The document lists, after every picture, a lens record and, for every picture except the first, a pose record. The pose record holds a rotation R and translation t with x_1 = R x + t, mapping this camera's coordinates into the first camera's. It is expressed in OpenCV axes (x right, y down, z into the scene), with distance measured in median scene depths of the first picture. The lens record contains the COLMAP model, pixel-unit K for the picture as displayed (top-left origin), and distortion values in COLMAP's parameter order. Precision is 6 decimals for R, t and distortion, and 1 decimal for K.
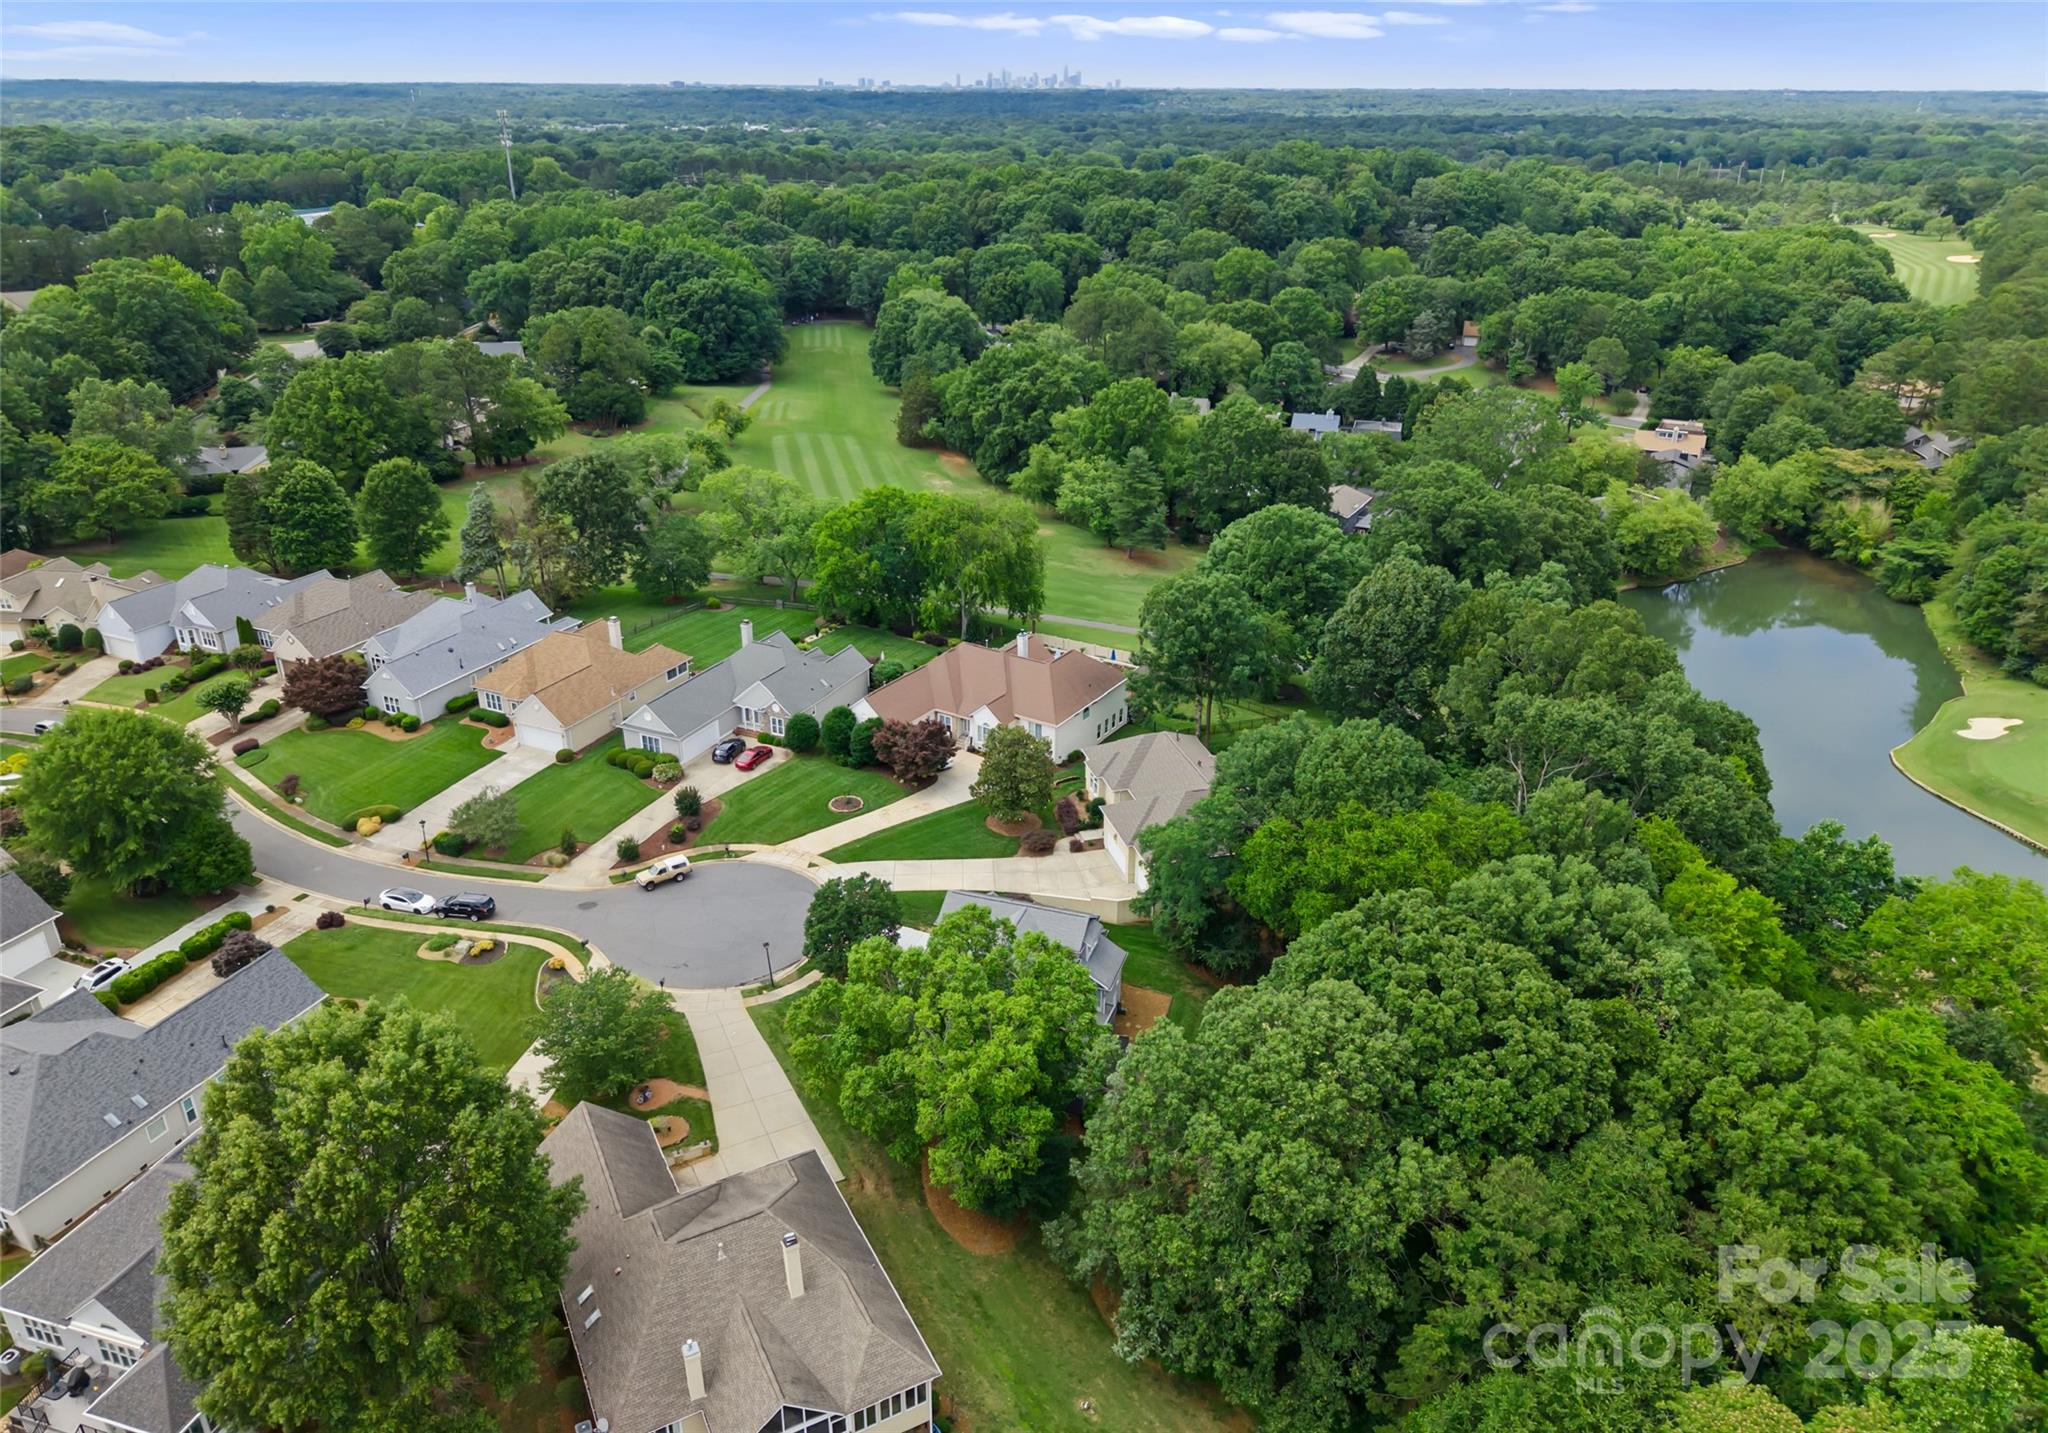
lens RADIAL K [[1413.1, 0, 1024.0], [0, 1413.1, 716.5], [0, 0, 1]] dist [-0.010629, -0.003823]
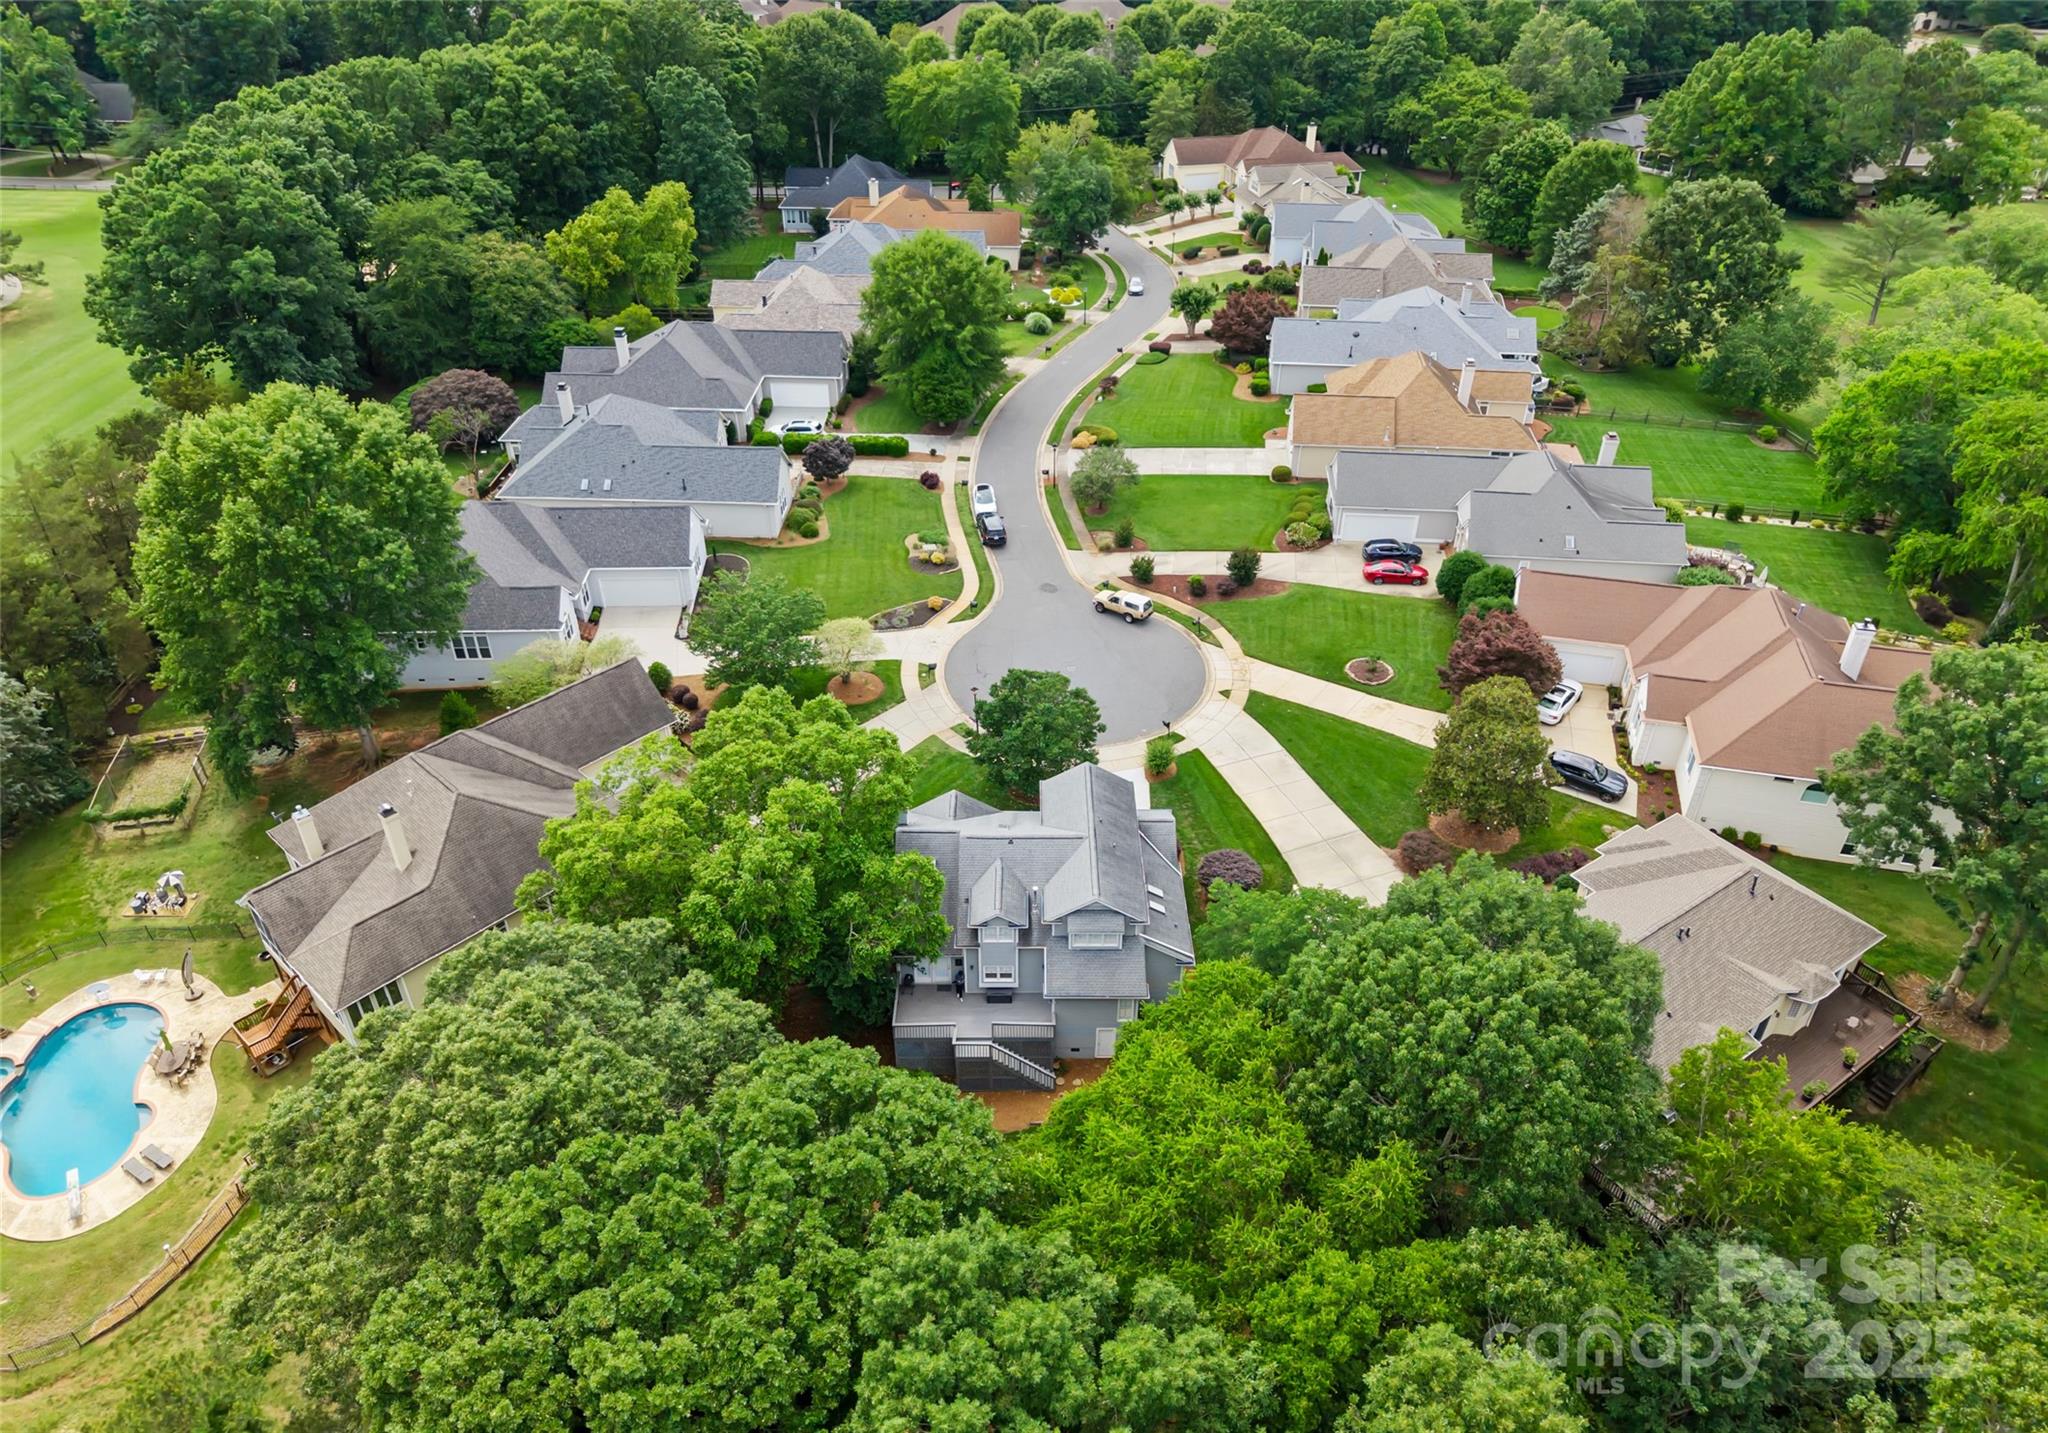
lens RADIAL K [[1372.0, 0, 1024.0], [0, 1372.0, 716.5], [0, 0, 1]] dist [0.046599, -0.001326]
pose [[0.329710, 0.541070, -0.773650, 0.402753], [-0.385960, 0.825115, 0.412577, -0.152551], [0.861583, 0.162567, 0.480881, 0.531176]]
